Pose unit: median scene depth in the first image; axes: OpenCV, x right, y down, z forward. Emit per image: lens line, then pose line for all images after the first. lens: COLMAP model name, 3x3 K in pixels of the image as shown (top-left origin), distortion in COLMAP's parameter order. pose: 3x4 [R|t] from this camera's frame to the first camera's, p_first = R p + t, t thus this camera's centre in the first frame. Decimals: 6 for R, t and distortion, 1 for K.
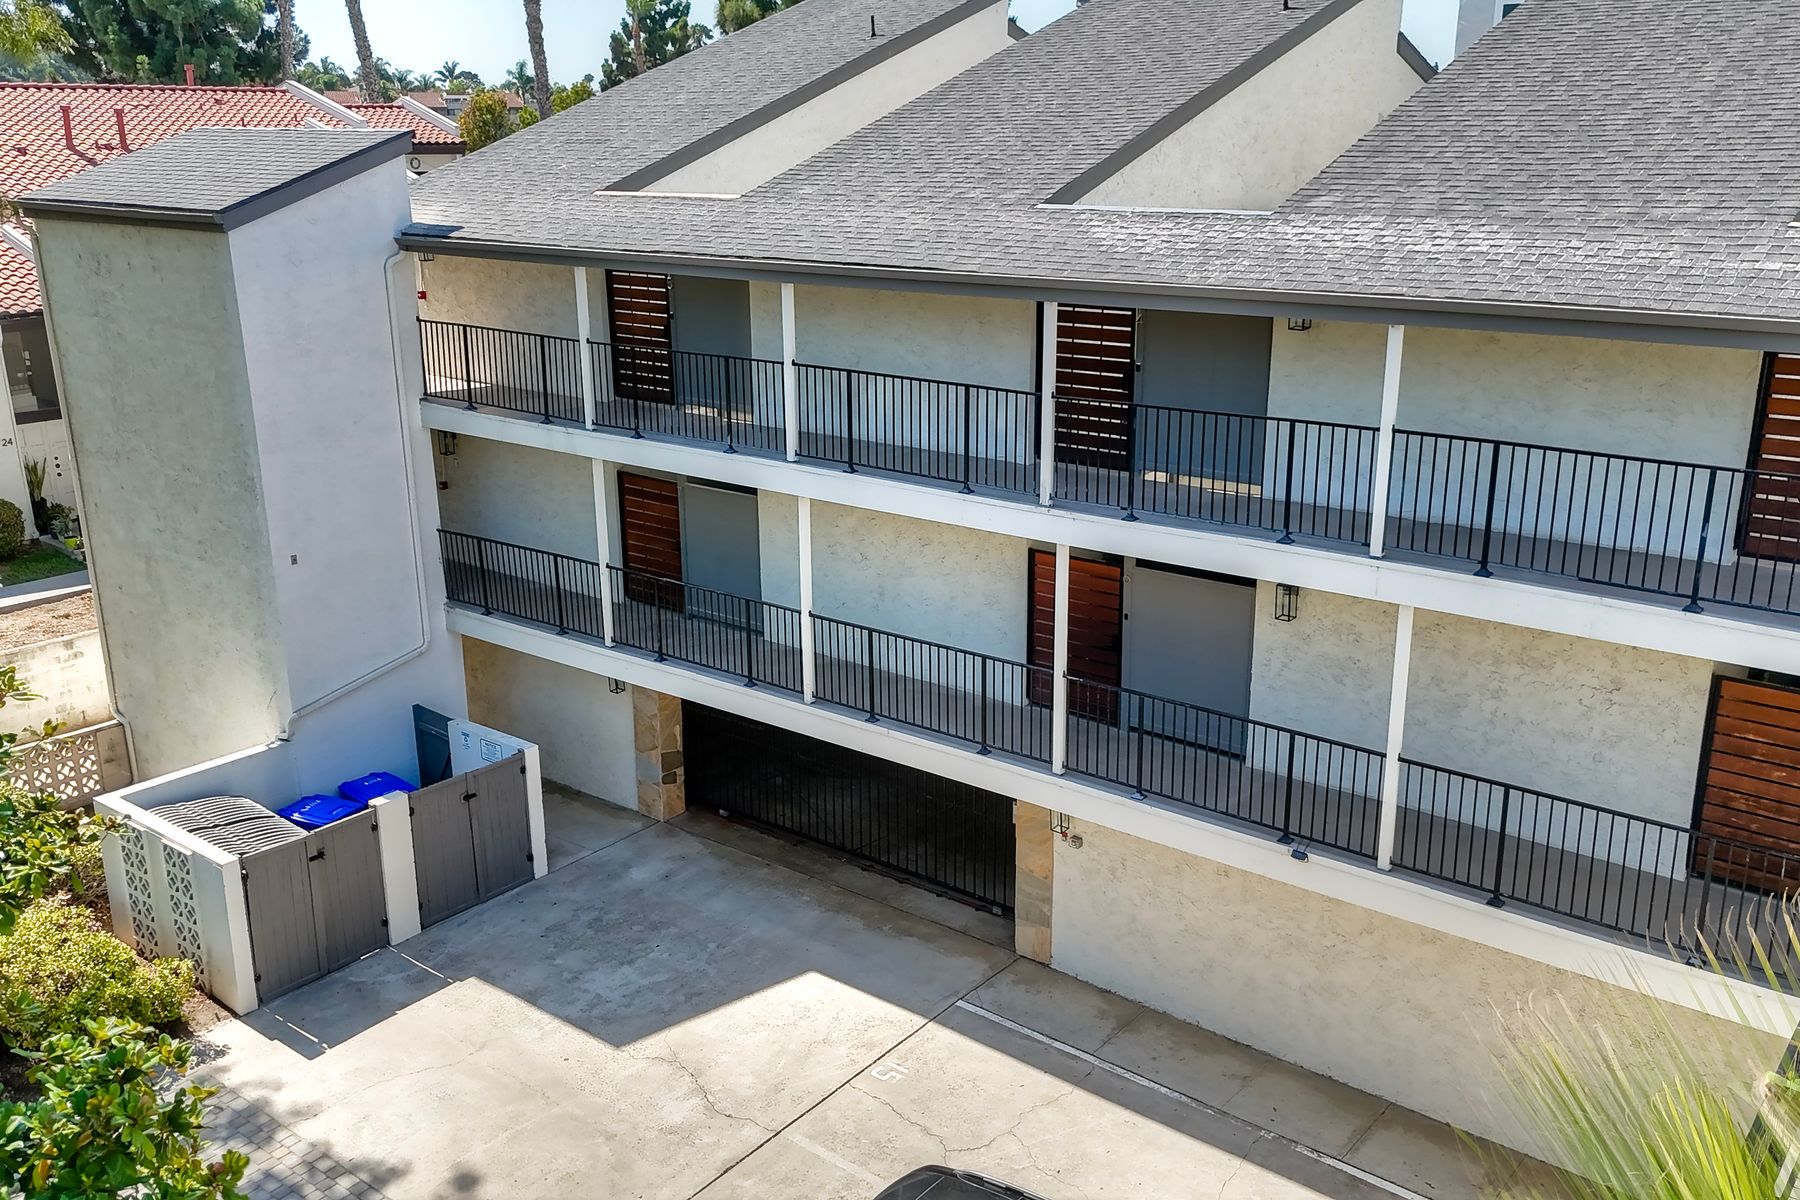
lens RADIAL K [[1540.6, 0, 900.0], [0, 1540.6, 600.0], [0, 0, 1]] dist [0.057603, -0.060979]
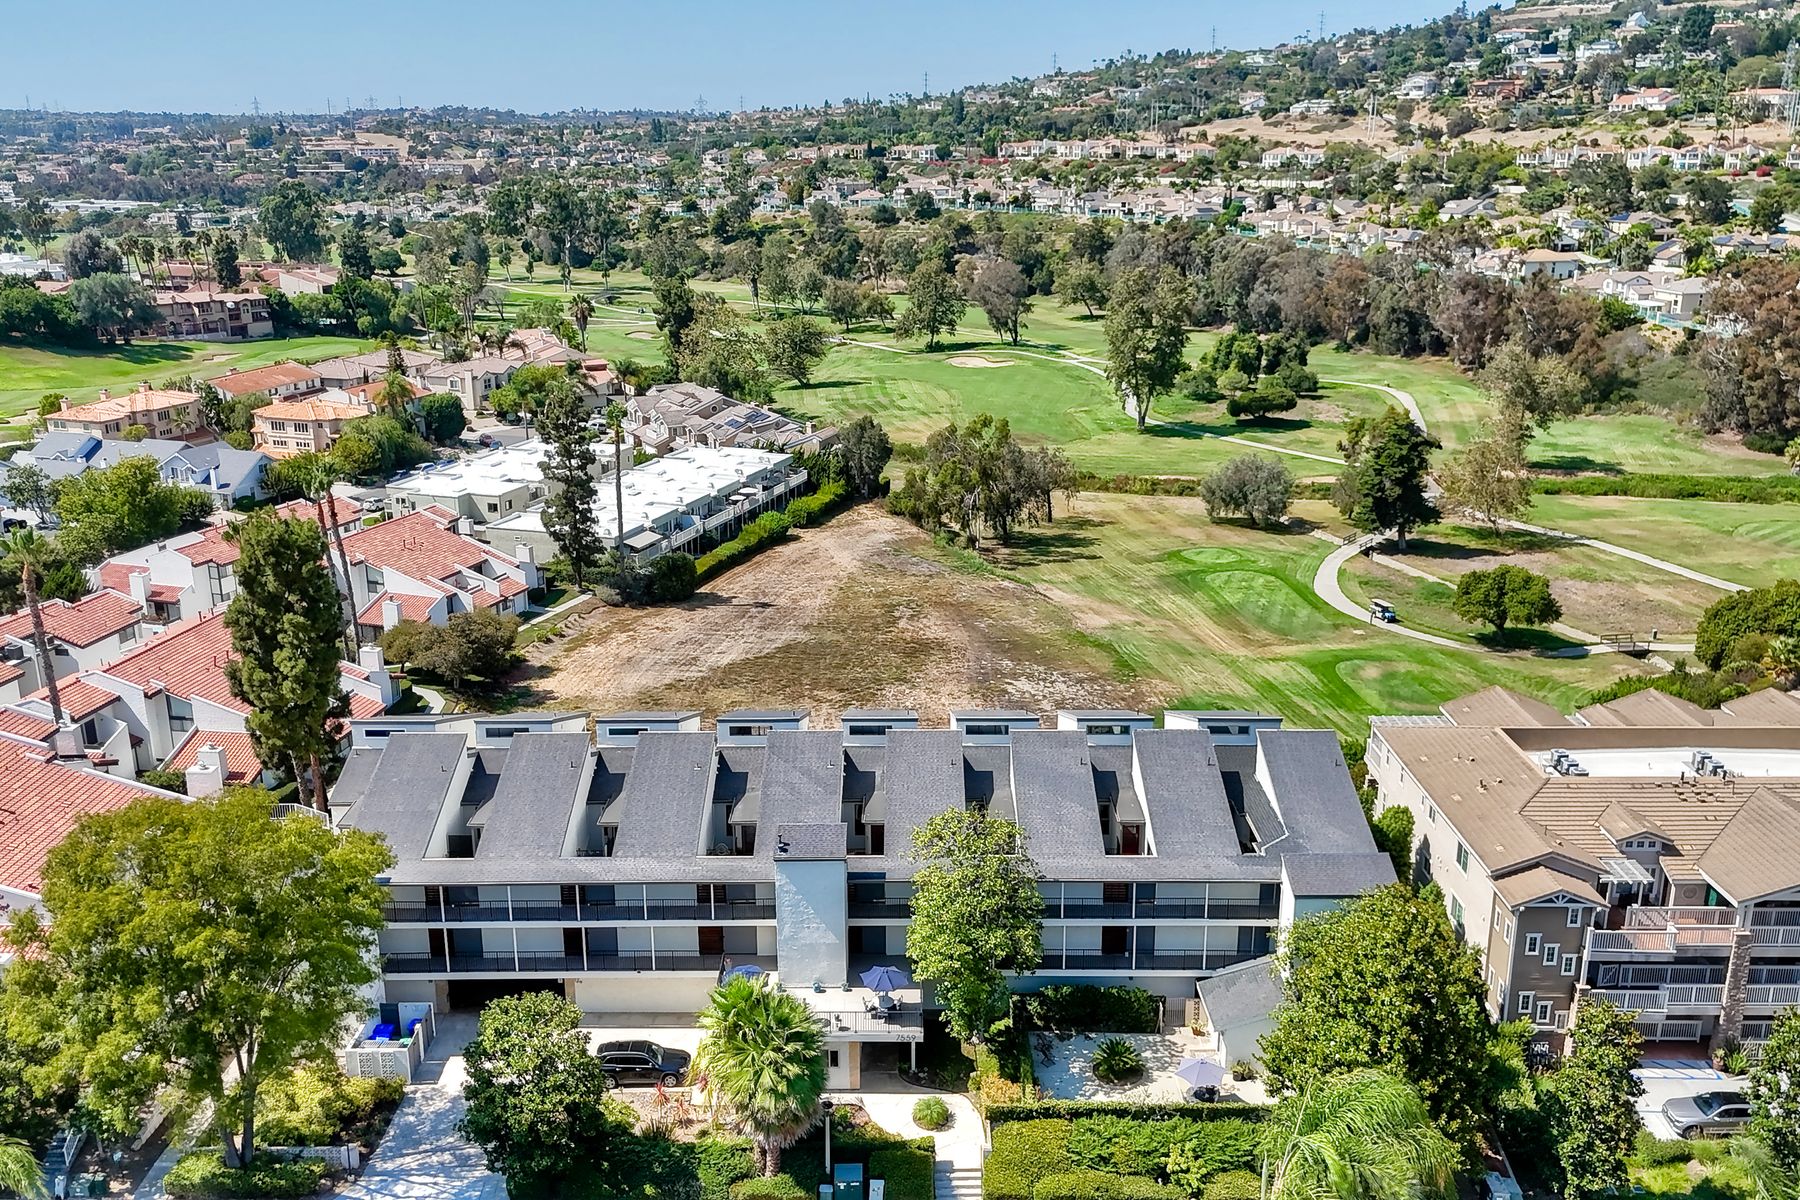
lens RADIAL K [[1540.6, 0, 900.0], [0, 1540.6, 600.0], [0, 0, 1]] dist [0.057603, -0.060979]
pose [[0.768019, -0.178354, 0.615091, -1.735980], [0.176017, 0.982237, 0.065032, -1.057395], [-0.615764, 0.058320, 0.785769, -3.171549]]
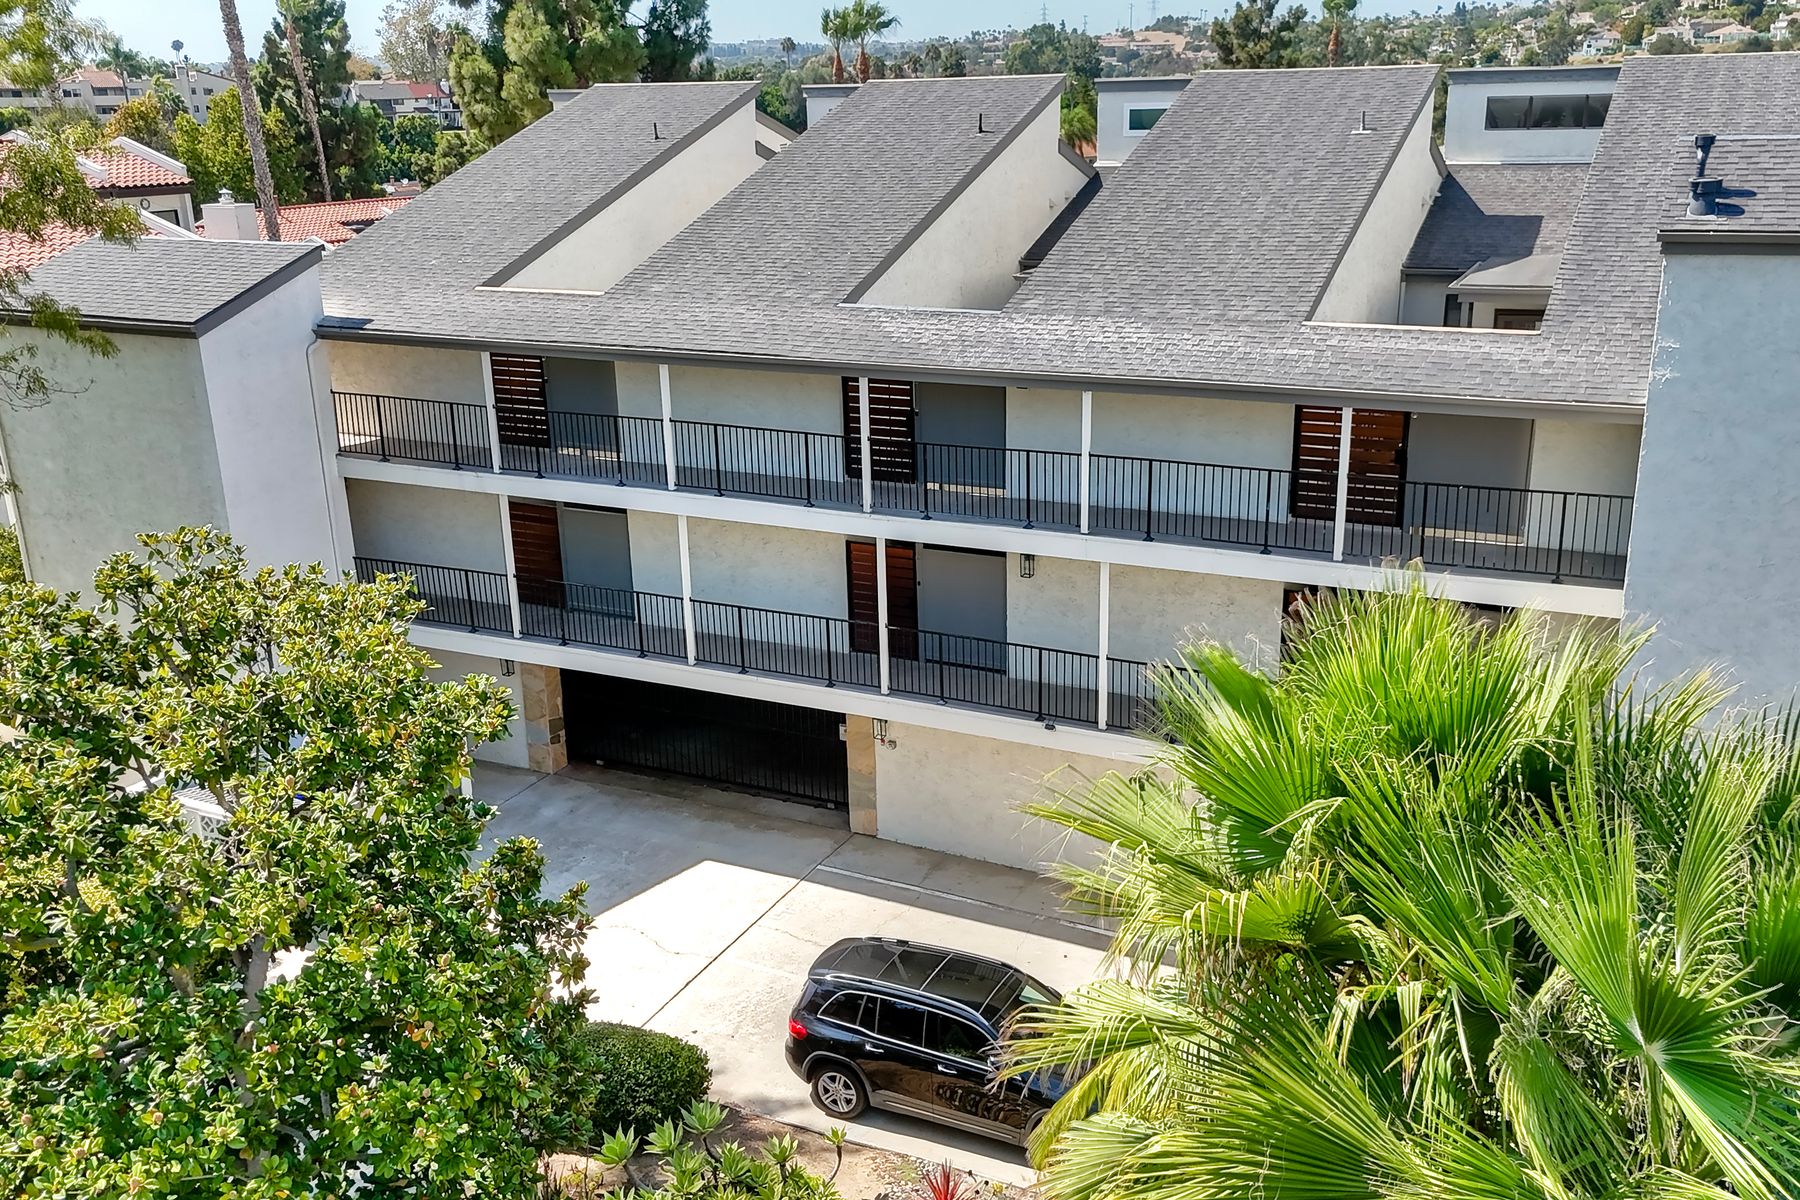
lens RADIAL K [[1540.6, 0, 900.0], [0, 1540.6, 600.0], [0, 0, 1]] dist [0.057603, -0.060979]
pose [[0.976990, -0.079668, 0.197849, -0.148218], [0.076734, 0.996799, 0.022463, -0.007083], [-0.199005, -0.006764, 0.979975, -0.388622]]
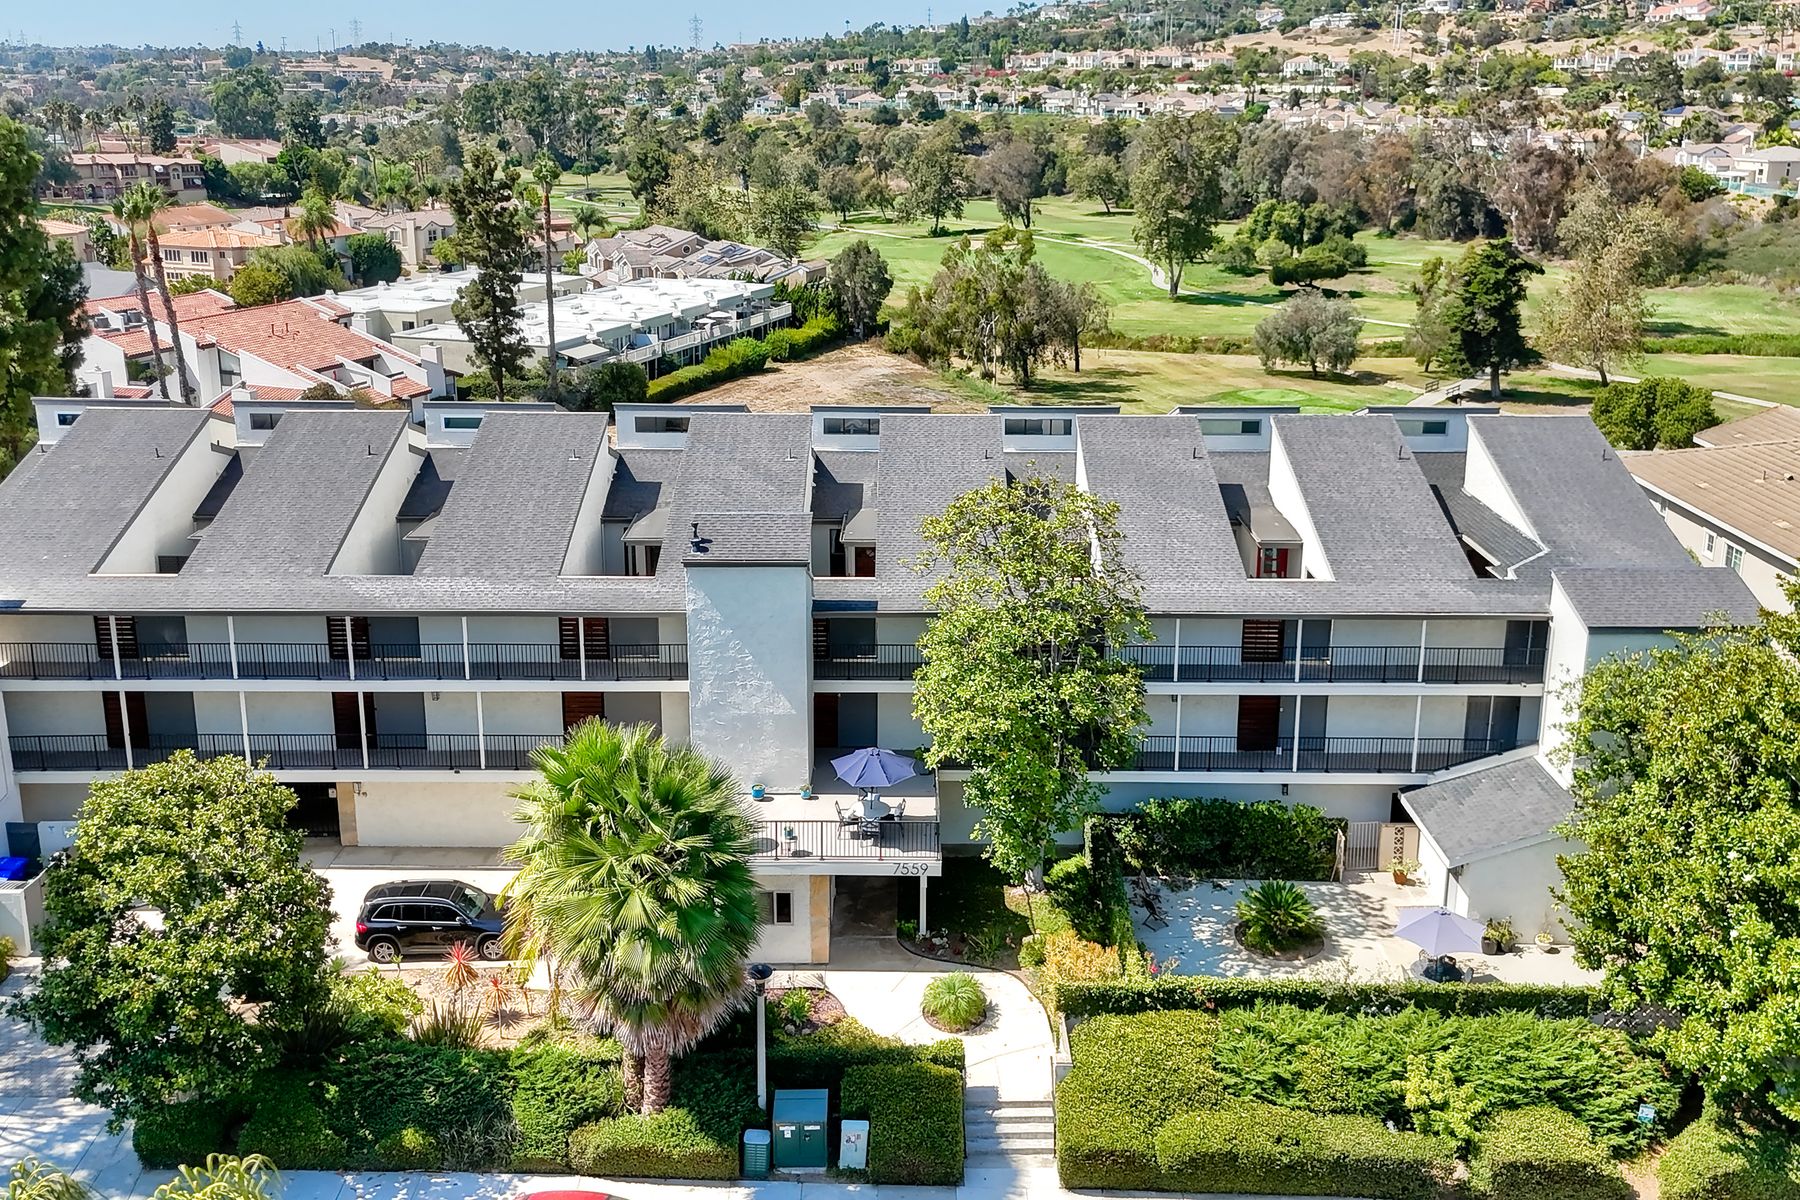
lens RADIAL K [[1520.3, 0, 915.2], [0, 1520.3, 501.6], [0, 0, 1]] dist [0.024735, 0.001432]
pose [[0.762311, -0.138632, 0.632189, -0.763078], [0.168803, 0.985570, 0.012577, -0.218185], [-0.624810, 0.097127, 0.774712, -1.708793]]
